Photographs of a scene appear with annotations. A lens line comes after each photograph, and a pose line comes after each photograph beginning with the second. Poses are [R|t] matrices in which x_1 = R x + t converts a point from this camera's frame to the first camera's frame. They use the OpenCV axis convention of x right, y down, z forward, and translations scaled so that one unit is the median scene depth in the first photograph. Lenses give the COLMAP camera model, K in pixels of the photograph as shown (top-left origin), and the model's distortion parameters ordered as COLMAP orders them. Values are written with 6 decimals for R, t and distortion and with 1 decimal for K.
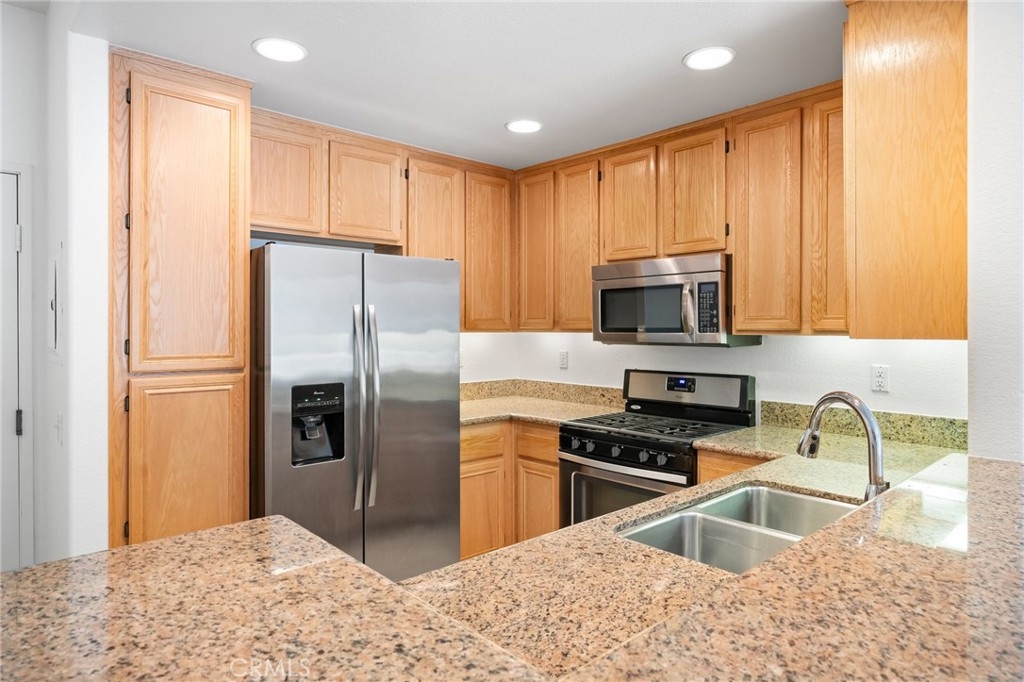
lens RADIAL K [[596.4, 0, 514.0], [0, 596.4, 330.8], [0, 0, 1]] dist [-0.008722, -0.000621]
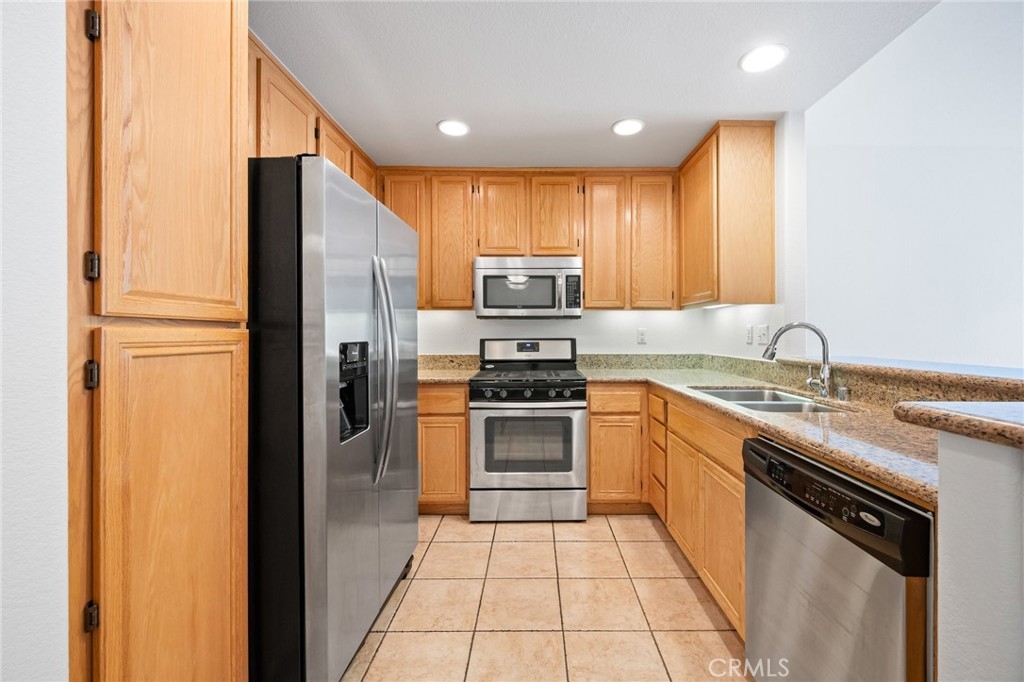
lens RADIAL K [[408.1, 0, 534.2], [0, 408.1, 335.0], [0, 0, 1]] dist [0.002194, -0.000130]
pose [[0.675660, -0.003916, 0.737203, -0.488619], [0.006104, 0.999981, -0.000282, 0.067813], [-0.737188, 0.004691, 0.675671, 0.352399]]
